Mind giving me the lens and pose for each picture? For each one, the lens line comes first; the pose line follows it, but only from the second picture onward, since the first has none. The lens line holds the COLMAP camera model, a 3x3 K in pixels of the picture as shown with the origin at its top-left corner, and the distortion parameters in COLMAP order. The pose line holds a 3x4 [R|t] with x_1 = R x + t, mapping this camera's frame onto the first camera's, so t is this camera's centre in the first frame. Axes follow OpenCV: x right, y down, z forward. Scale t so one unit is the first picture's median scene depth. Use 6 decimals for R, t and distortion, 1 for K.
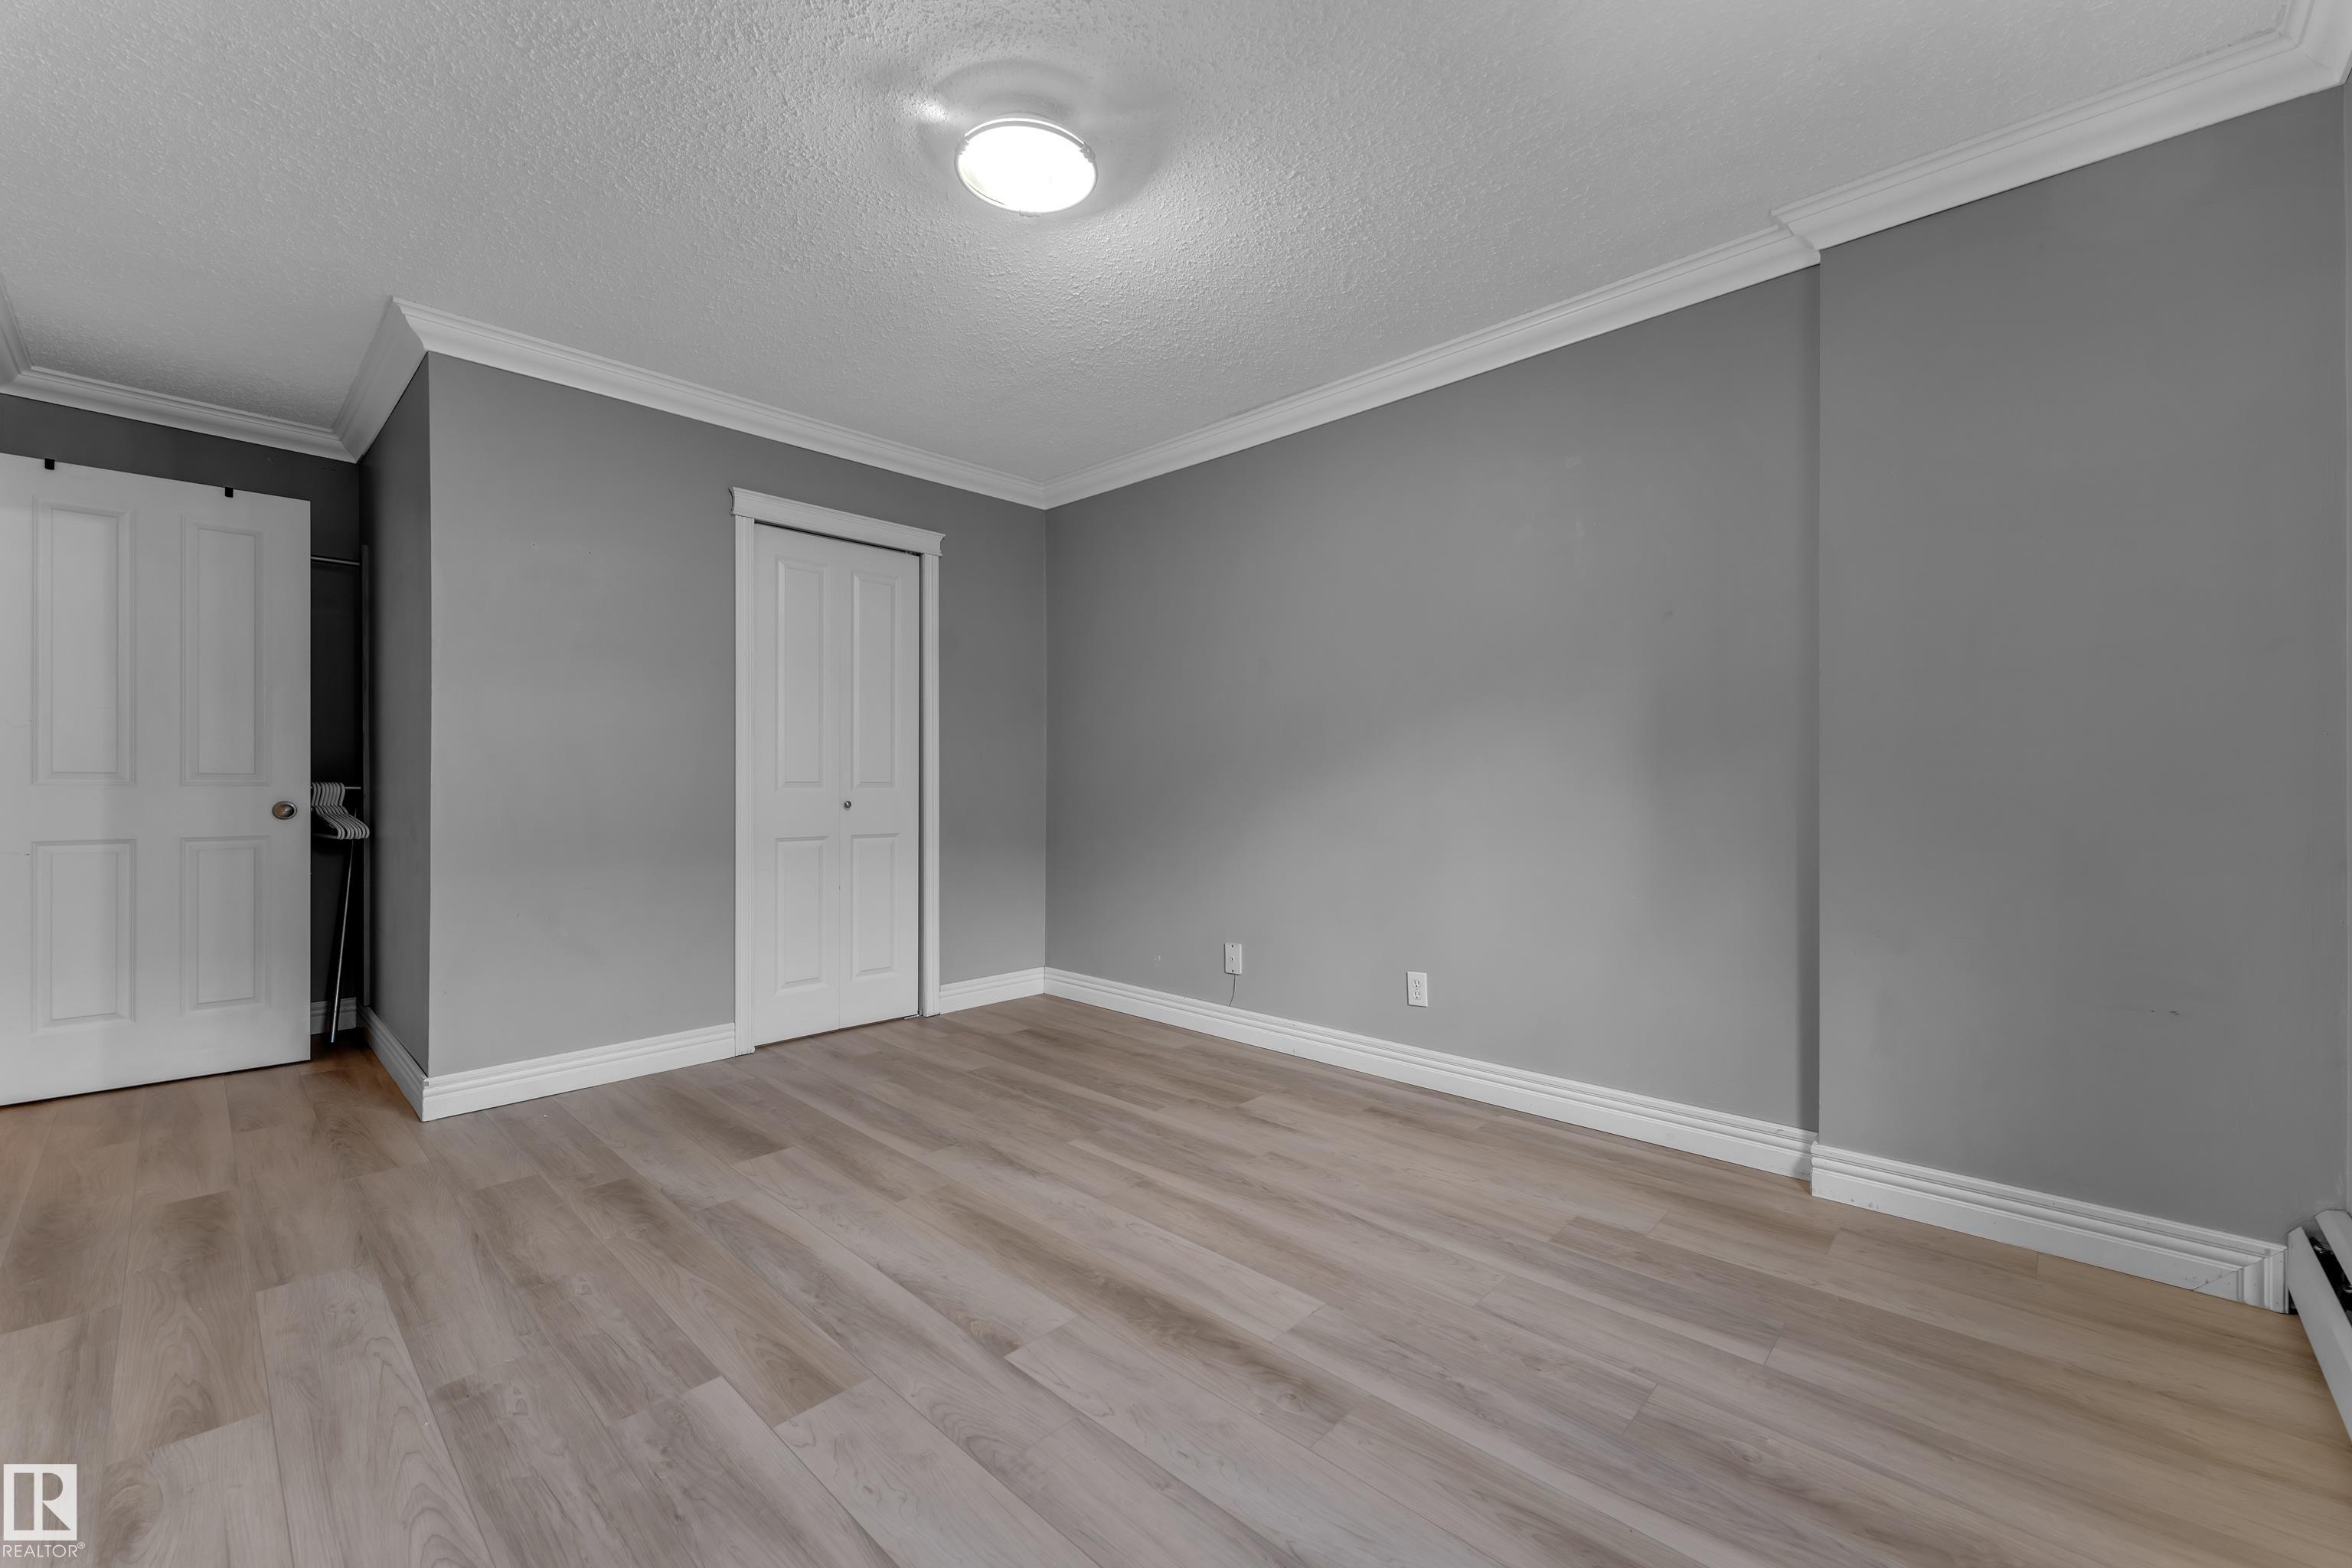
lens RADIAL K [[947.2, 0, 1174.7], [0, 947.2, 795.7], [0, 0, 1]] dist [0.001436, -0.000315]
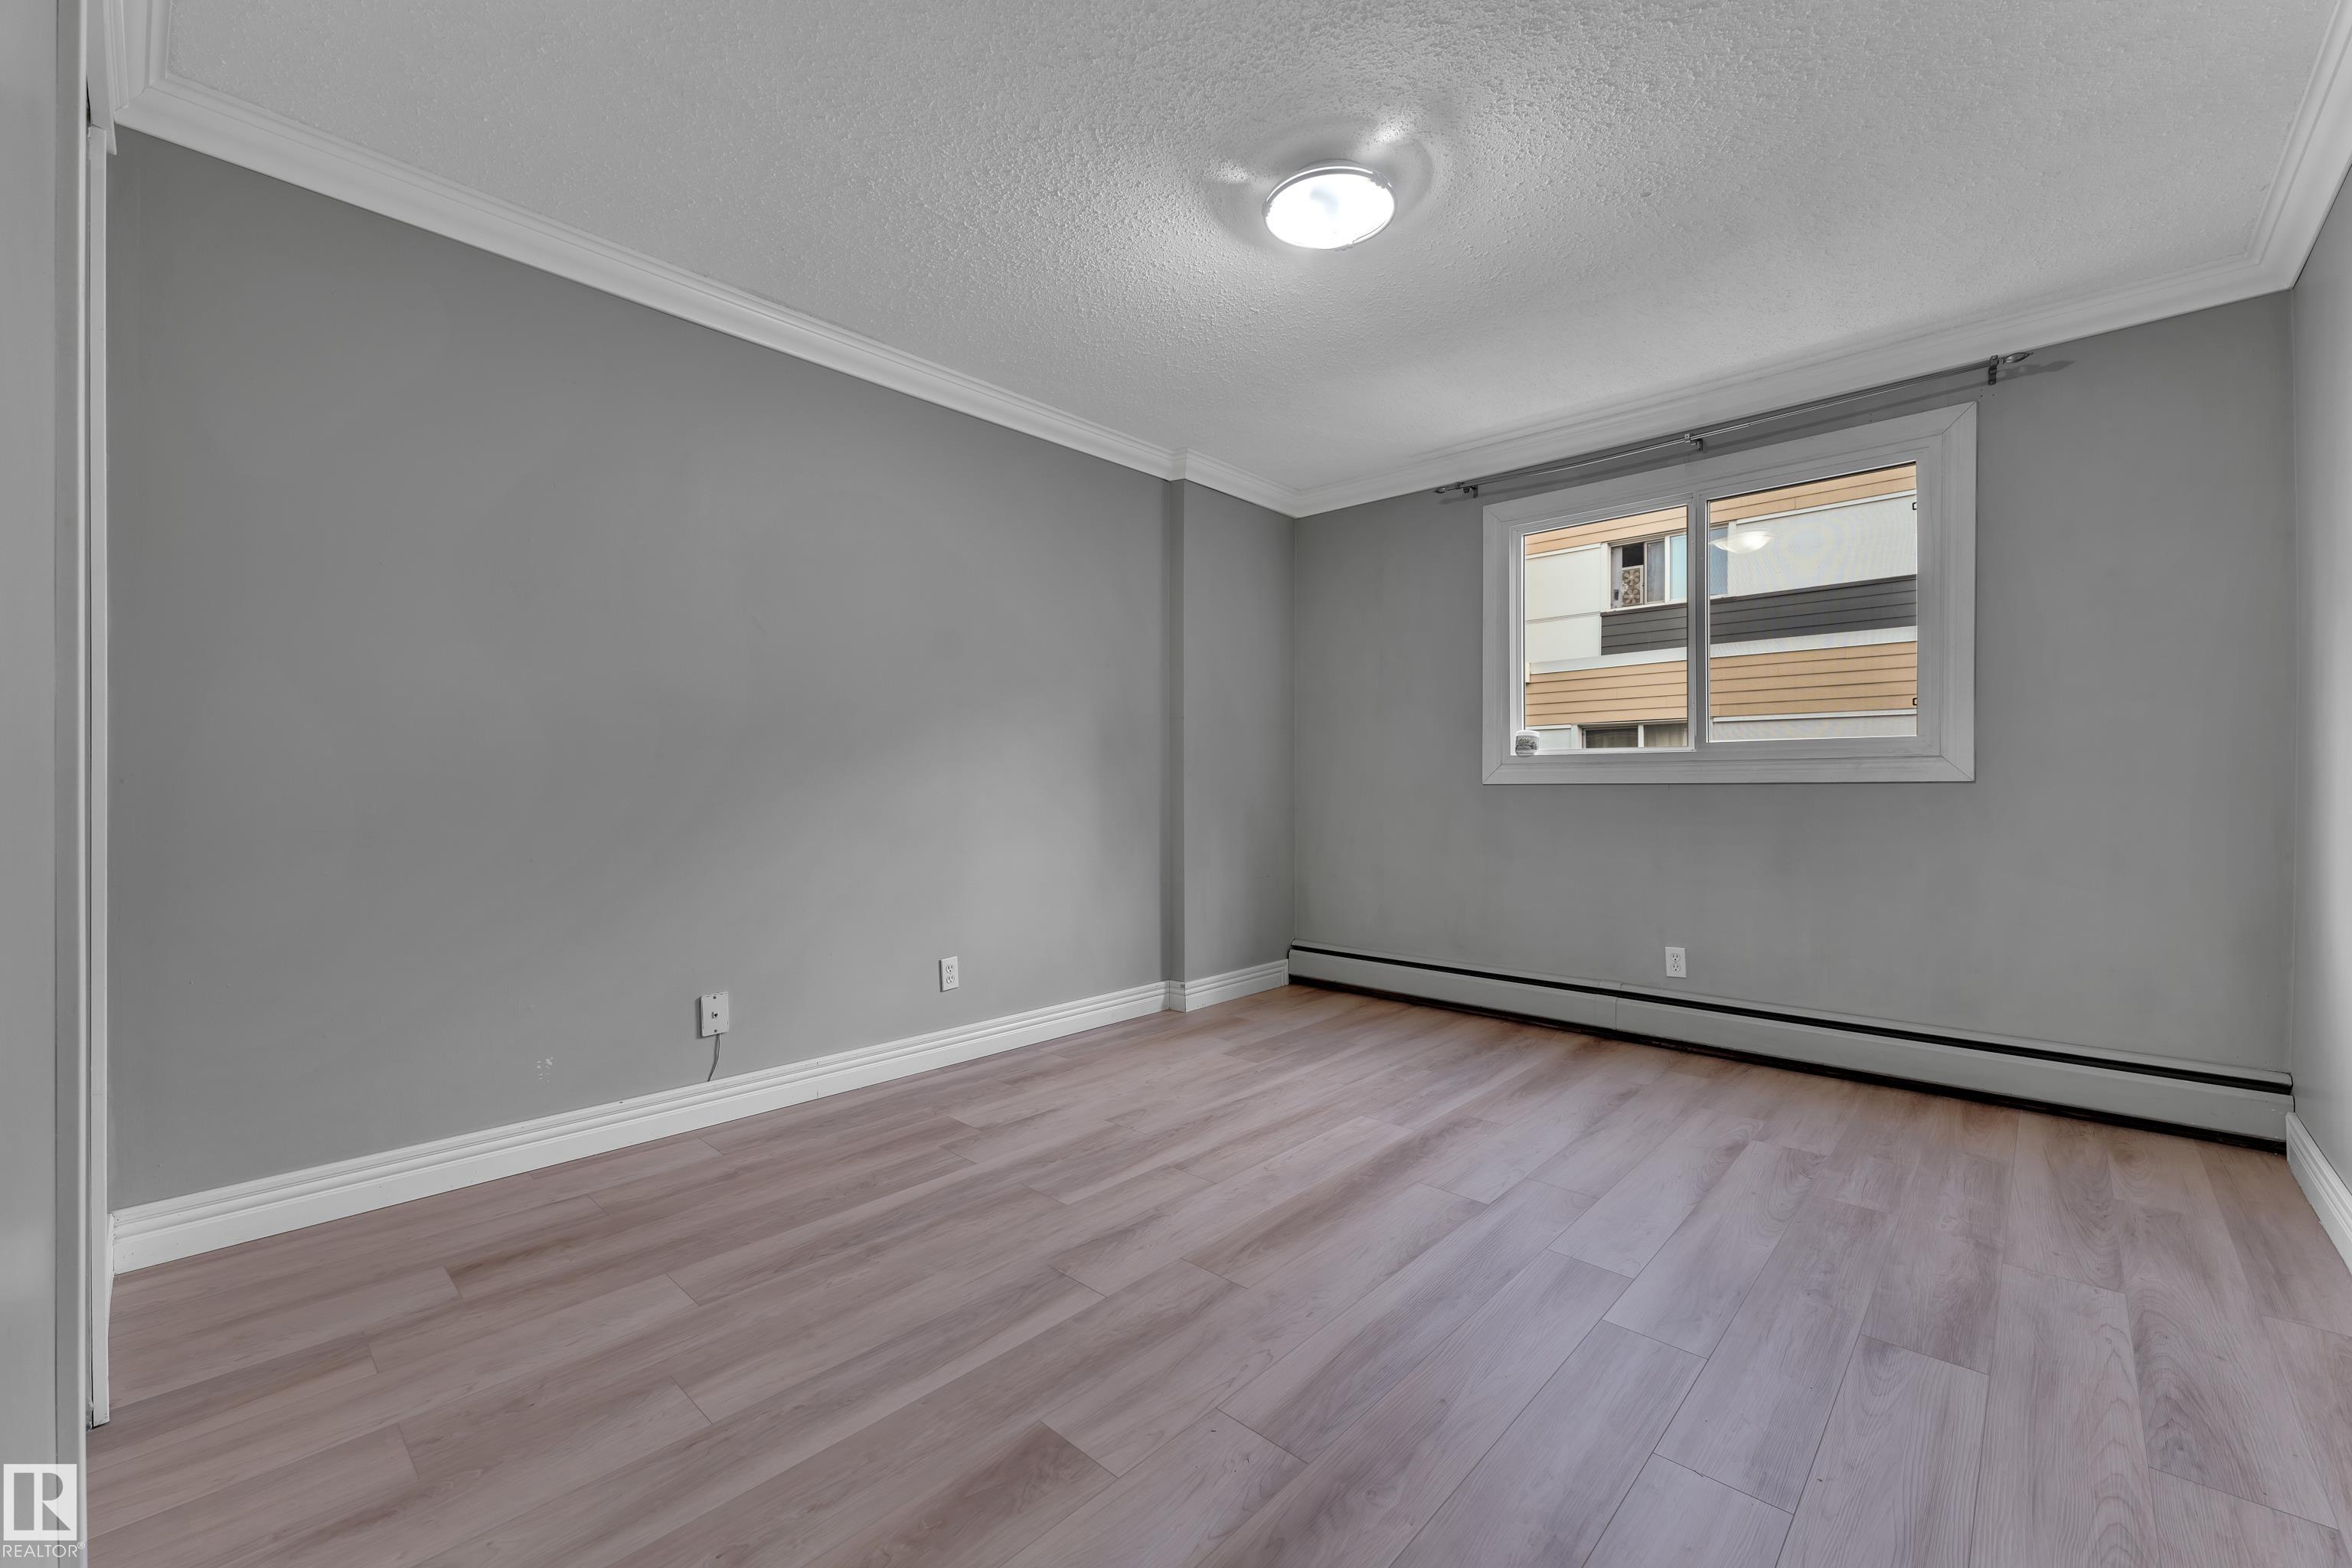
lens RADIAL K [[947.2, 0, 1174.7], [0, 947.2, 795.7], [0, 0, 1]] dist [0.001436, -0.000315]
pose [[-0.010919, -0.016168, 0.999810, -0.943265], [0.010630, 0.999811, 0.016284, -0.006931], [-0.999884, 0.010806, -0.010745, 0.909627]]
